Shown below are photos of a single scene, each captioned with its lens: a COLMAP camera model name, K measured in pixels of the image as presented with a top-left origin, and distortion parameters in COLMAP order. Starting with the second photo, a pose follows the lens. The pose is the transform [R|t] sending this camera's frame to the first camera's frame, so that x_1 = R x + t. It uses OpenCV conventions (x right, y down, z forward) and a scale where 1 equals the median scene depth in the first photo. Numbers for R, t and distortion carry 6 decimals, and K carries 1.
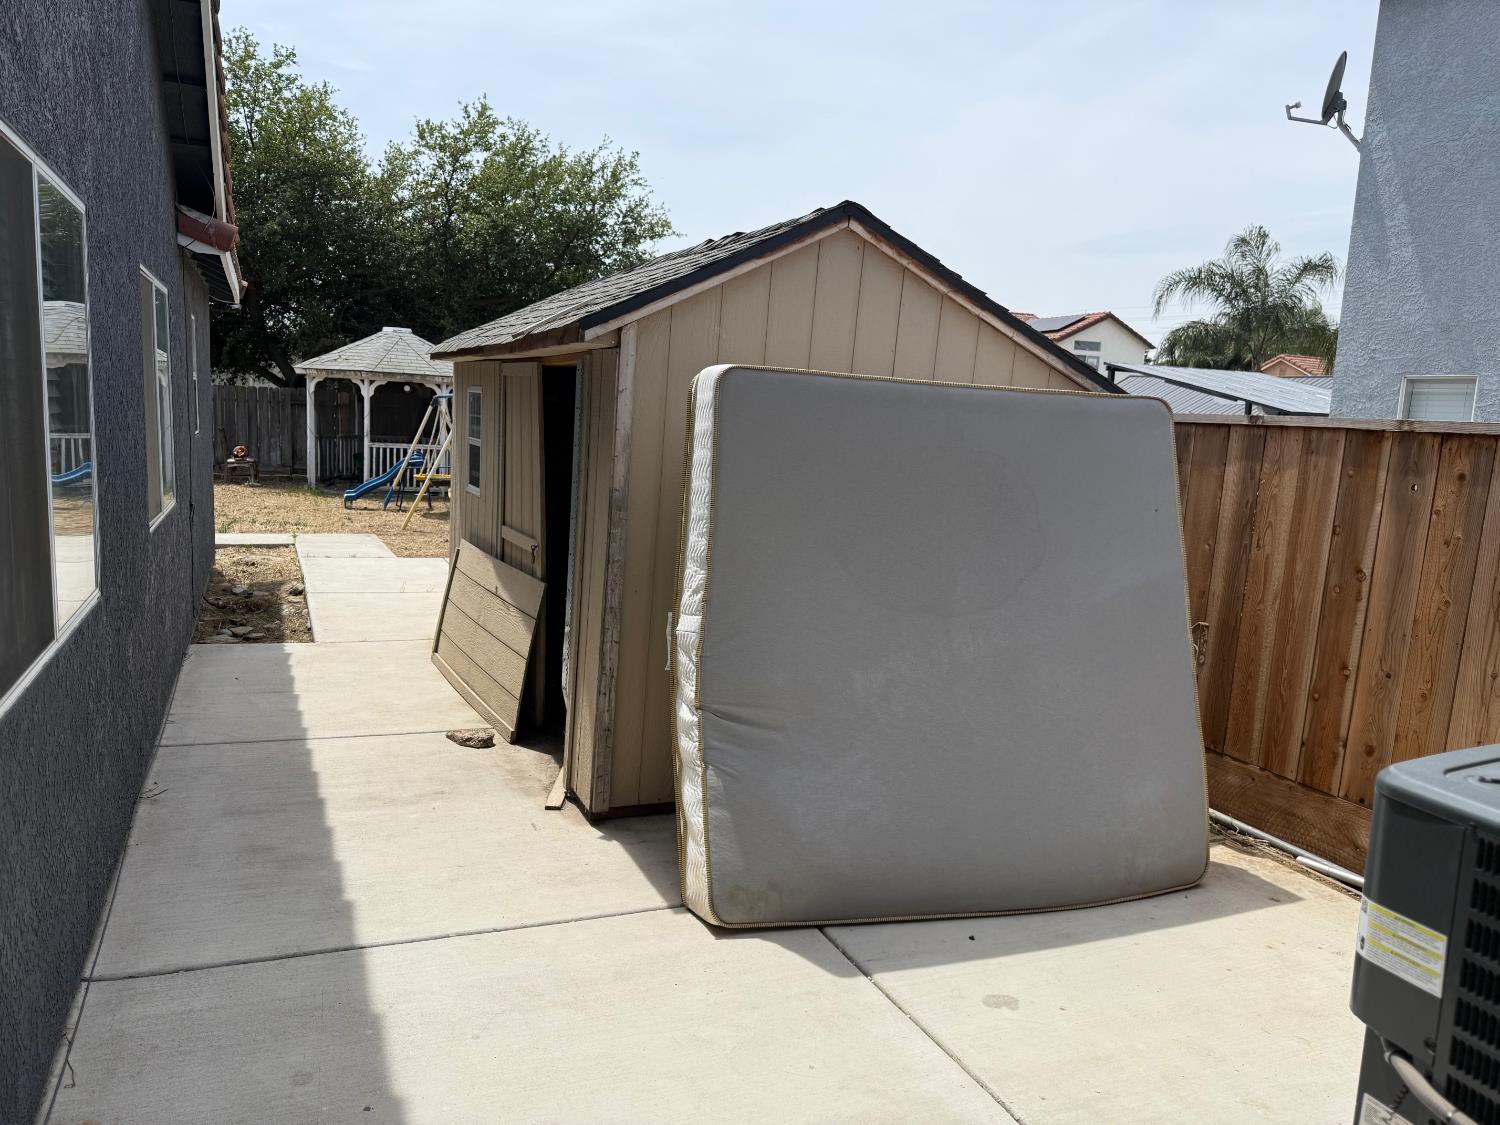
lens RADIAL K [[1043.4, 0, 748.7], [0, 1043.4, 589.3], [0, 0, 1]] dist [0.002427, -0.001898]
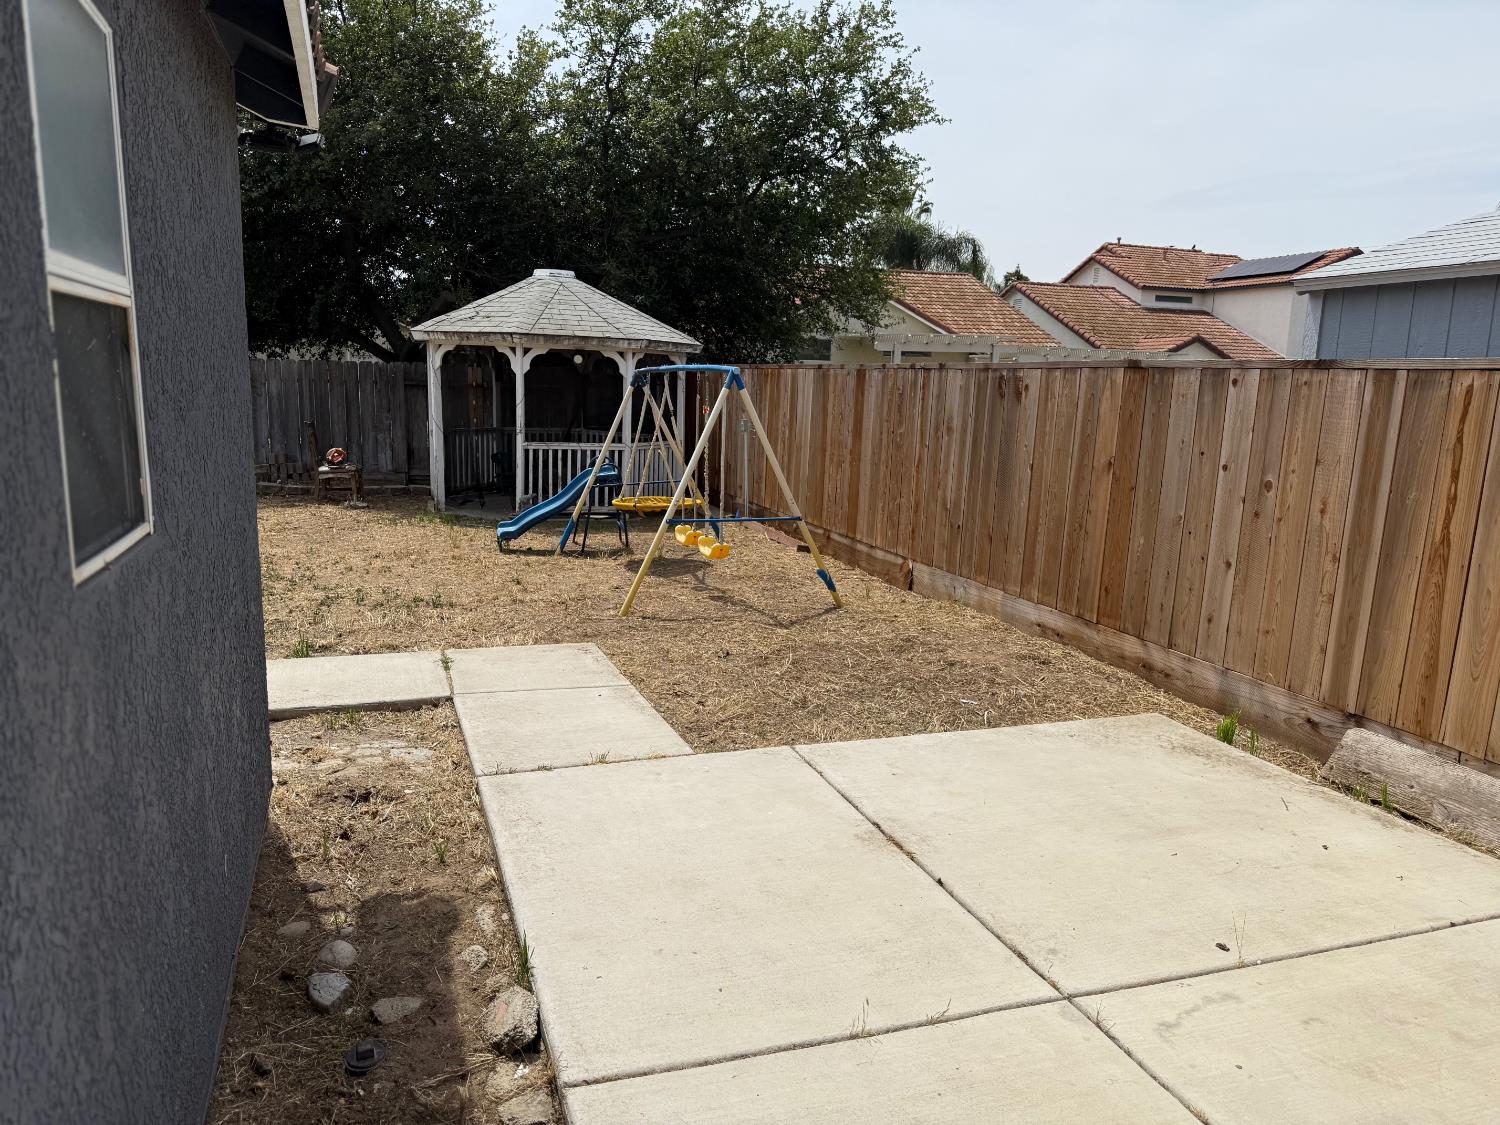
lens RADIAL K [[1066.3, 0, 743.3], [0, 1066.3, 582.2], [0, 0, 1]] dist [0.150357, -0.228159]
pose [[0.995110, -0.007643, -0.098473, -0.146037], [0.009340, 0.999816, 0.016780, -0.056814], [0.098326, -0.017618, 0.994998, 0.303911]]
